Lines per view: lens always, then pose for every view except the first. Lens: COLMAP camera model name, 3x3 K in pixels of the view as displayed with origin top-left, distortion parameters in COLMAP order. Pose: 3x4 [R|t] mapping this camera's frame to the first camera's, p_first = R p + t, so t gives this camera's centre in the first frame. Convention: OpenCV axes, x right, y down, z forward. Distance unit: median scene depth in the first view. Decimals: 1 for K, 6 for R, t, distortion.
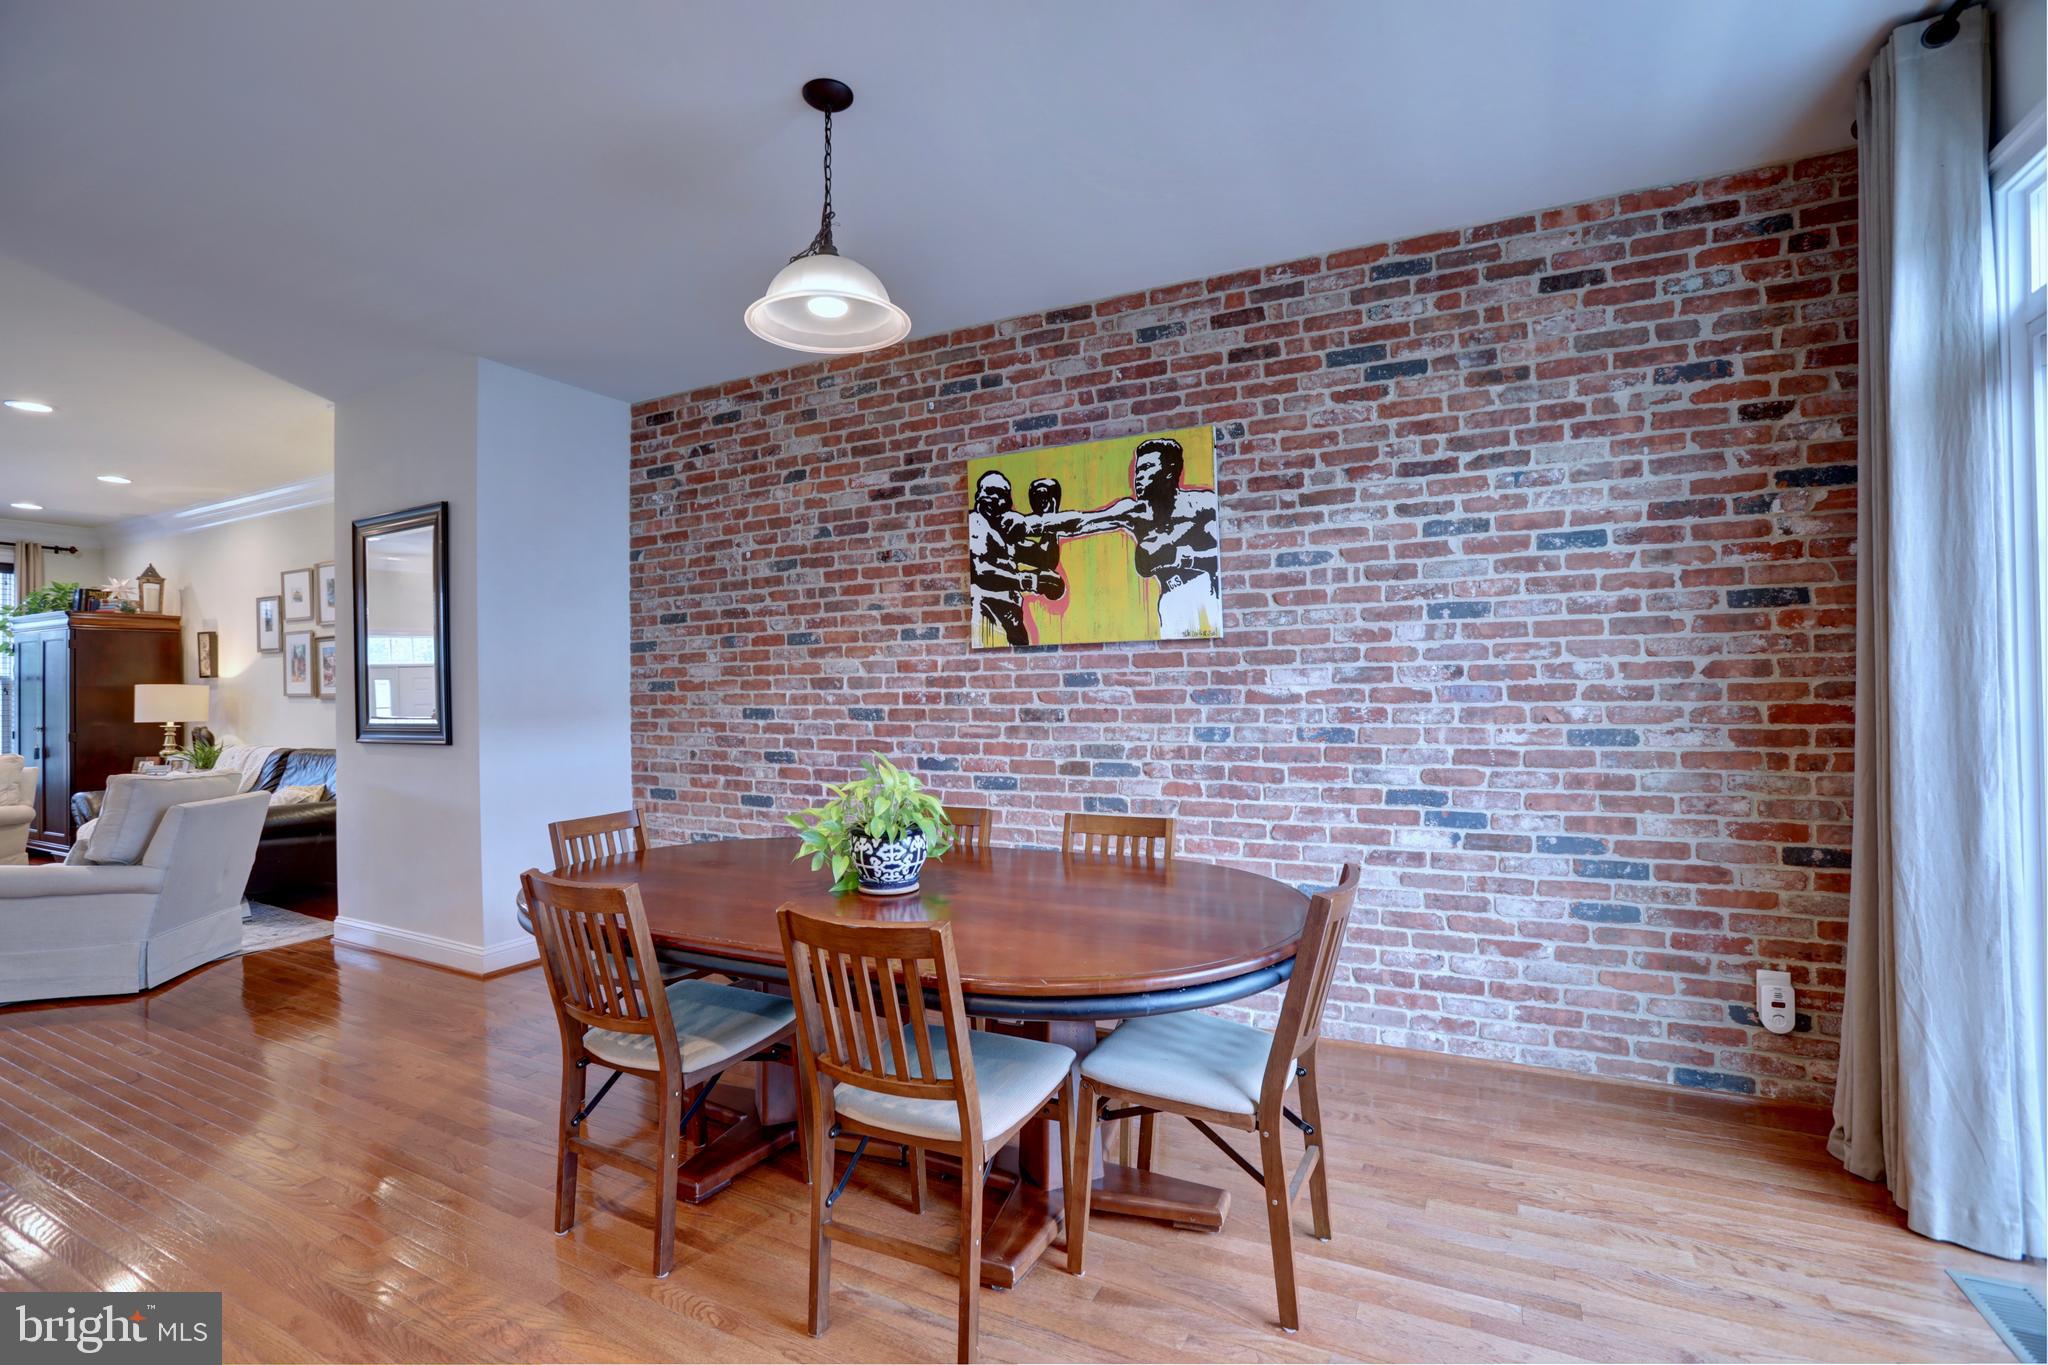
lens RADIAL K [[940.6, 0, 1015.9], [0, 940.6, 674.8], [0, 0, 1]] dist [-0.084459, 0.042149]
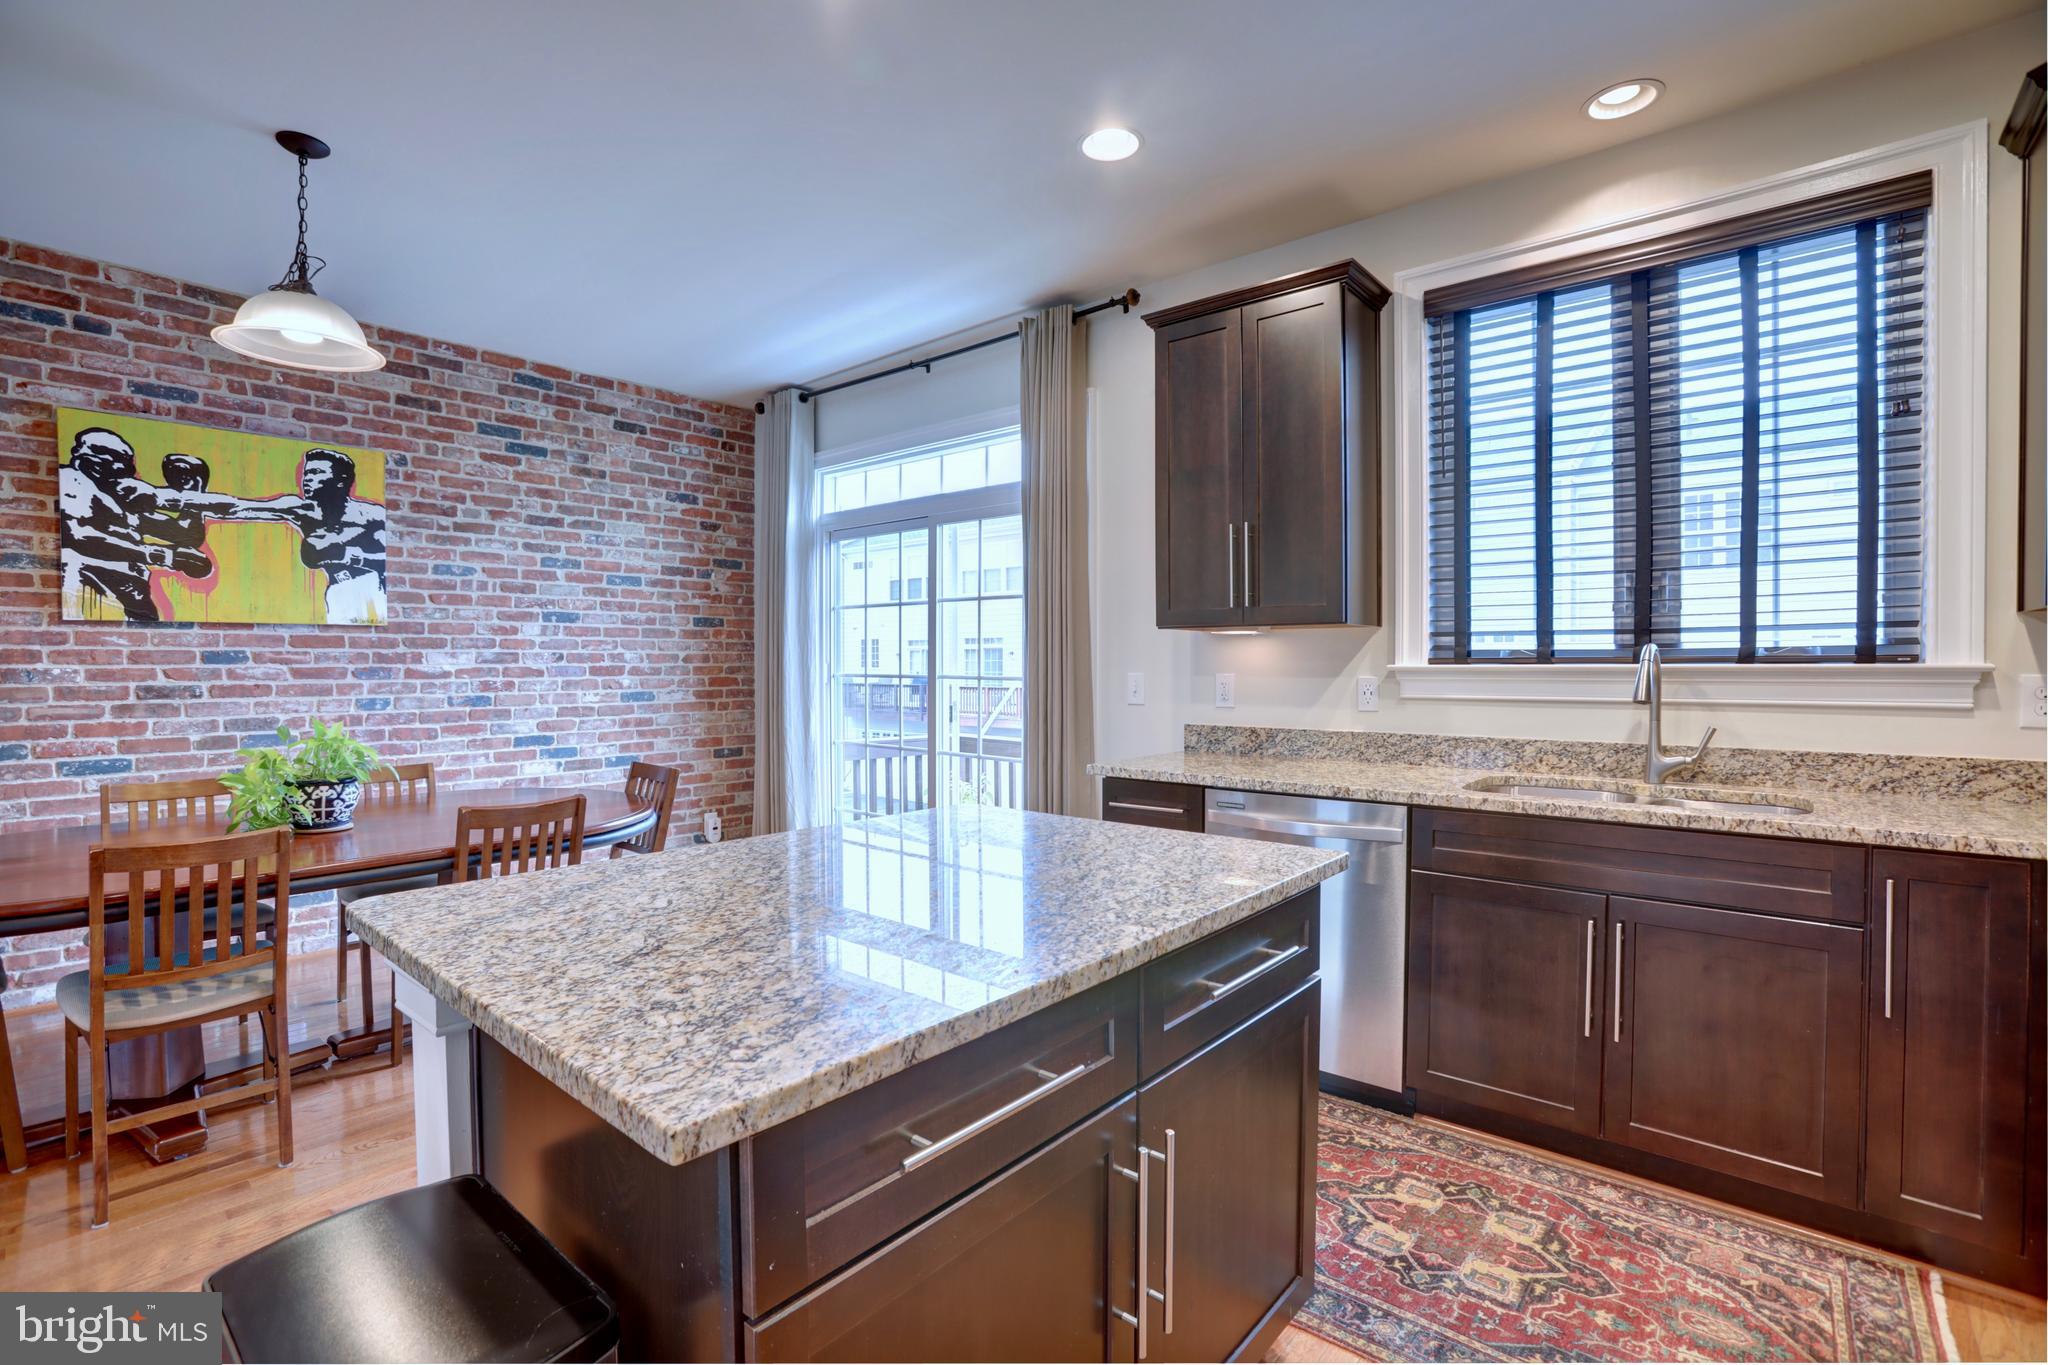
lens RADIAL K [[940.6, 0, 1015.9], [0, 940.6, 674.8], [0, 0, 1]] dist [-0.084459, 0.042149]
pose [[0.240686, 0.000409, 0.970603, -0.749069], [-0.016339, 0.999860, 0.003631, 0.007278], [-0.970465, -0.016732, 0.240659, -0.099785]]
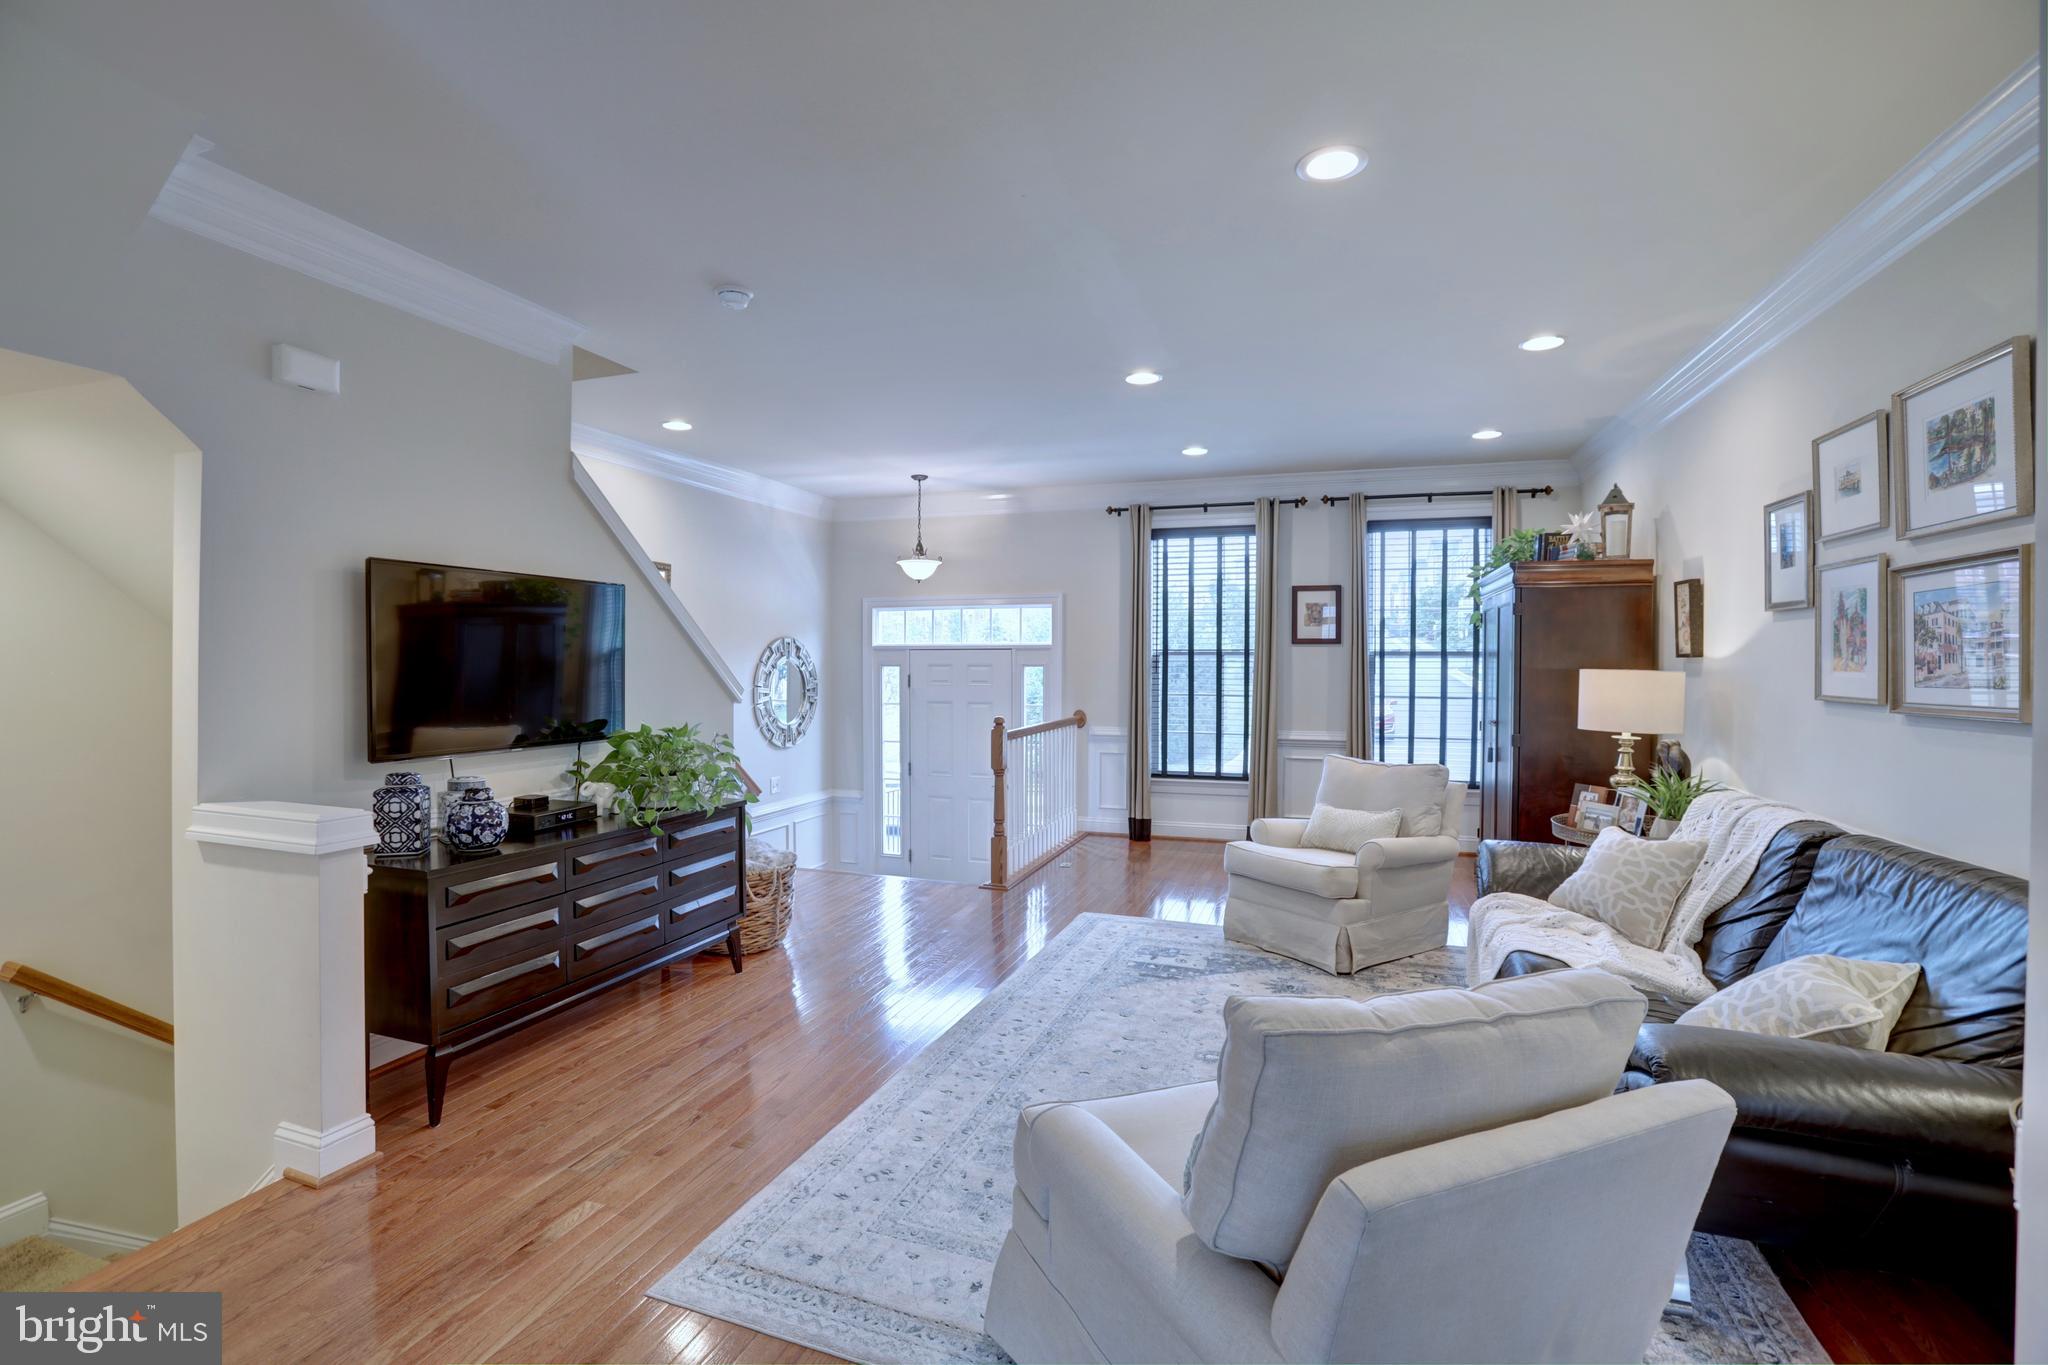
lens RADIAL K [[940.6, 0, 1015.9], [0, 940.6, 674.8], [0, 0, 1]] dist [-0.084459, 0.042149]
pose [[0.151147, 0.023158, -0.988240, -0.769497], [0.008218, 0.999662, 0.024683, -0.008817], [0.988477, -0.011852, 0.150906, 0.978925]]
